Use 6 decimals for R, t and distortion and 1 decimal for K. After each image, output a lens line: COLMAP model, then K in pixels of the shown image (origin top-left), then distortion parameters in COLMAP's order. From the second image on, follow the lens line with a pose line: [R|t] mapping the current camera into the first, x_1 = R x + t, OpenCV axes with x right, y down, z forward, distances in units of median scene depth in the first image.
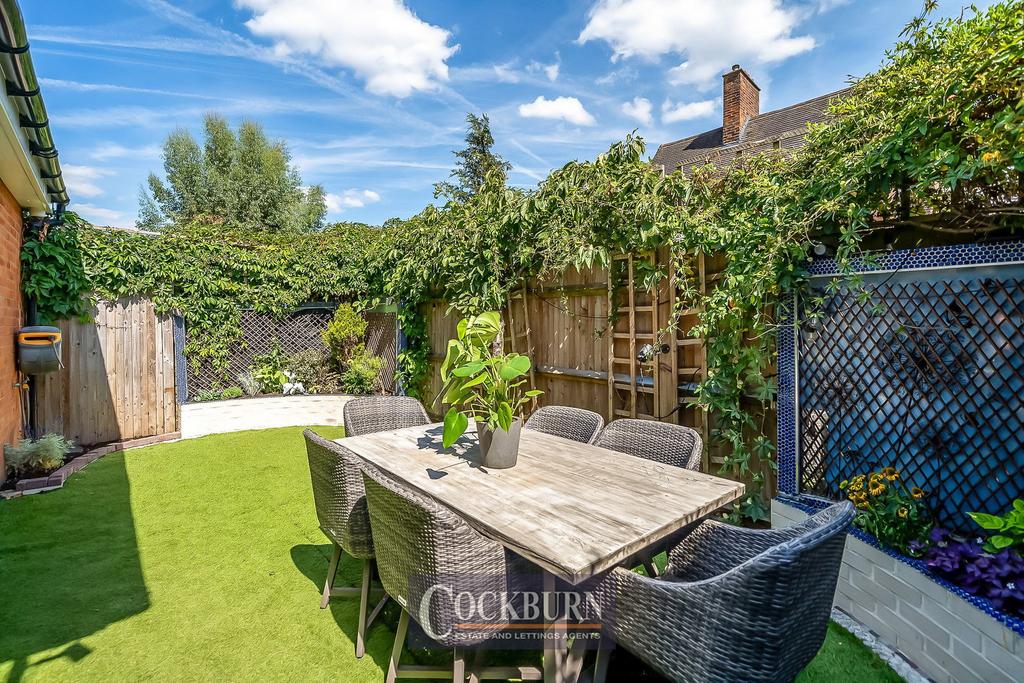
lens RADIAL K [[455.2, 0, 510.6], [0, 455.2, 322.8], [0, 0, 1]] dist [0.000494, -0.000037]
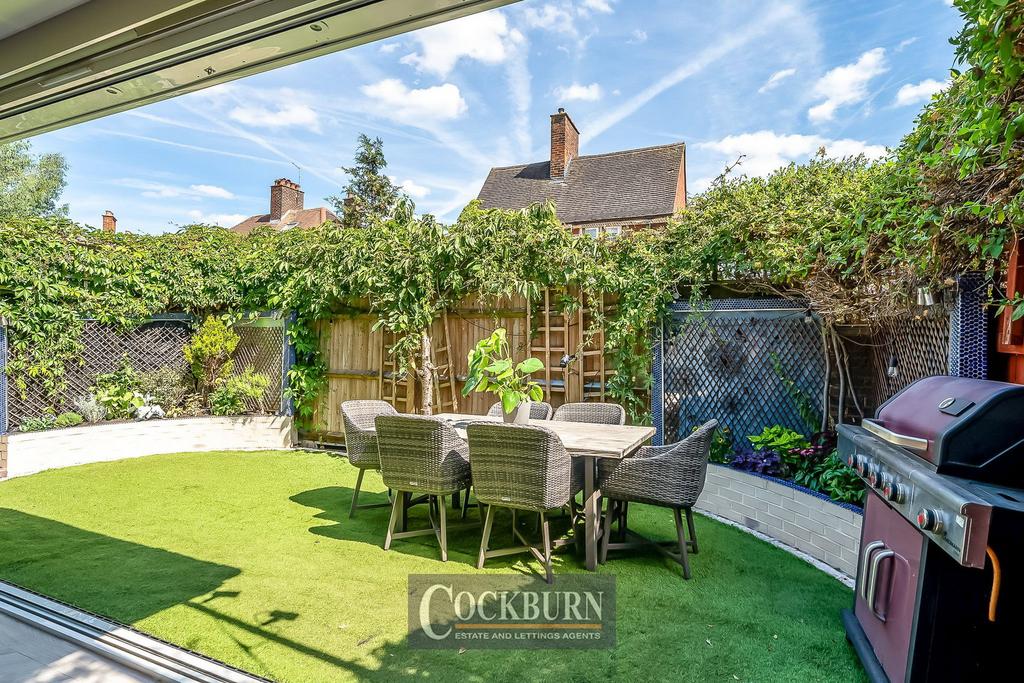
lens RADIAL K [[524.9, 0, 511.4], [0, 524.9, 326.9], [0, 0, 1]] dist [0.003427, 0.000295]
pose [[0.913872, 0.022457, 0.405380, -0.401109], [-0.009157, 0.999355, -0.034718, 0.015967], [-0.405898, 0.028015, 0.913489, -0.315487]]
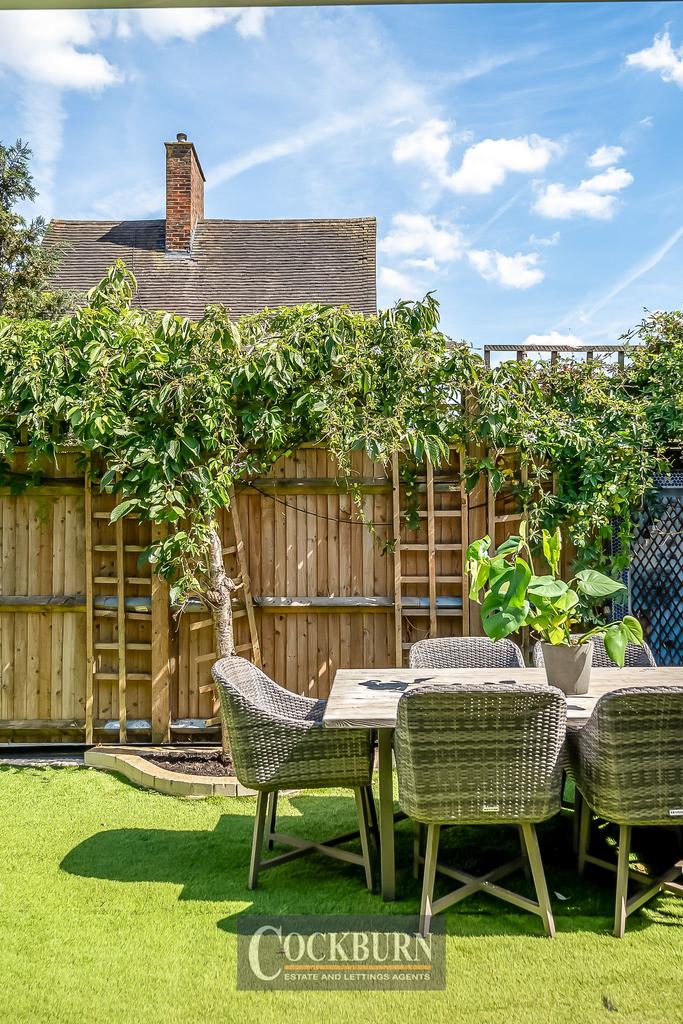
lens RADIAL K [[830.5, 0, 341.5], [0, 830.5, 512.0], [0, 0, 1]] dist [-0.000836, -0.001041]
pose [[0.670618, 0.004025, 0.741792, -0.825200], [0.007917, 0.999889, -0.012583, -0.014265], [-0.741761, 0.014311, 0.670512, 0.122309]]
